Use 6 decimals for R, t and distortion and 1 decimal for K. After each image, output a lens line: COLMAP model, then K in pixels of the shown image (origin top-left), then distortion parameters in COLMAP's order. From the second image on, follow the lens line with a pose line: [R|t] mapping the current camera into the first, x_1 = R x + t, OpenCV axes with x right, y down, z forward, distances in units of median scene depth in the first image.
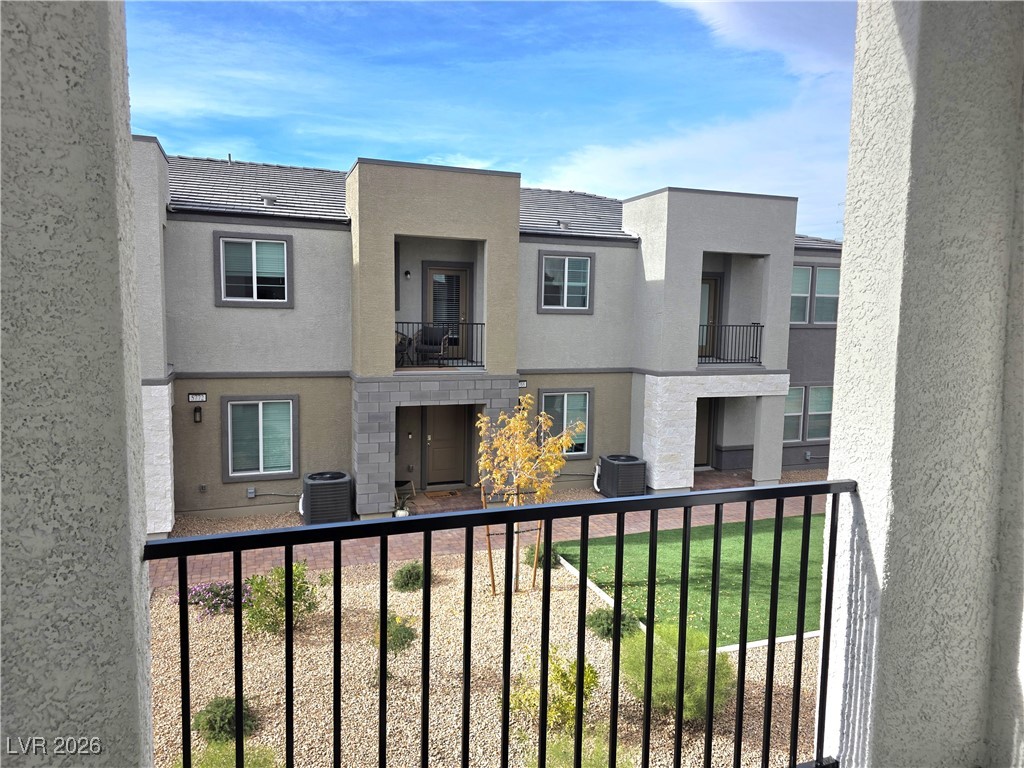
lens RADIAL K [[684.4, 0, 507.4], [0, 684.4, 380.7], [0, 0, 1]] dist [0.050678, -0.042321]
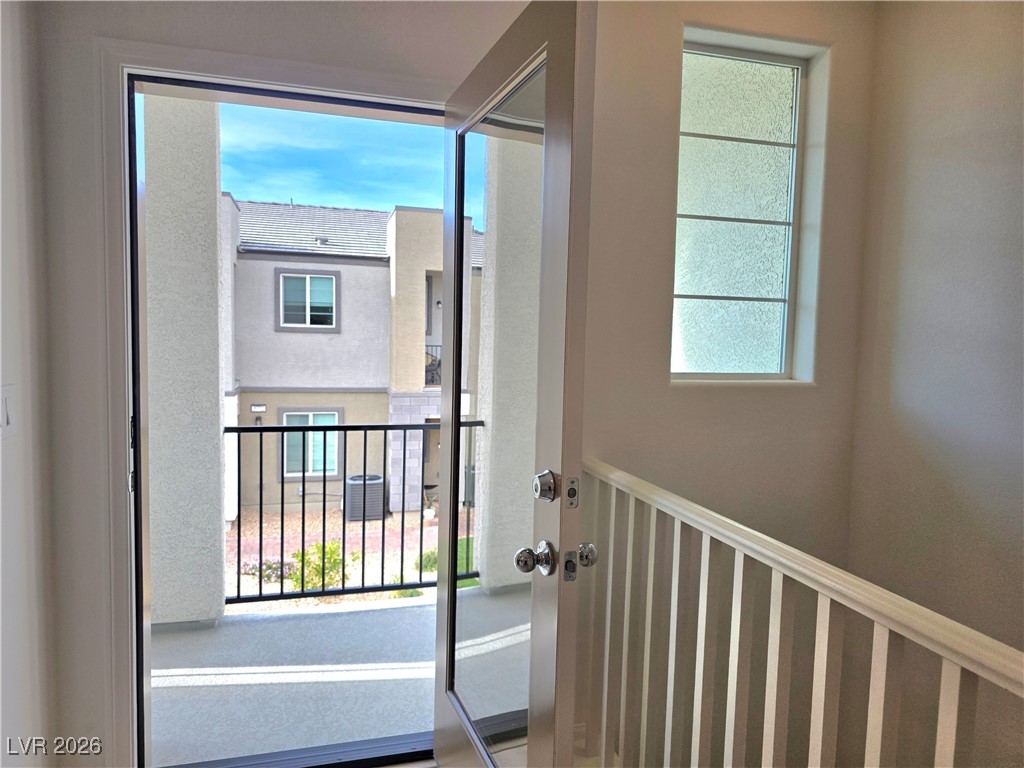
lens RADIAL K [[684.4, 0, 512.8], [0, 684.4, 387.3], [0, 0, 1]] dist [0.050678, -0.042321]
pose [[0.997251, 0.010602, -0.073332, 0.068704], [-0.012628, 0.999550, -0.027223, 0.014926], [0.073010, 0.028074, 0.996936, -0.139402]]
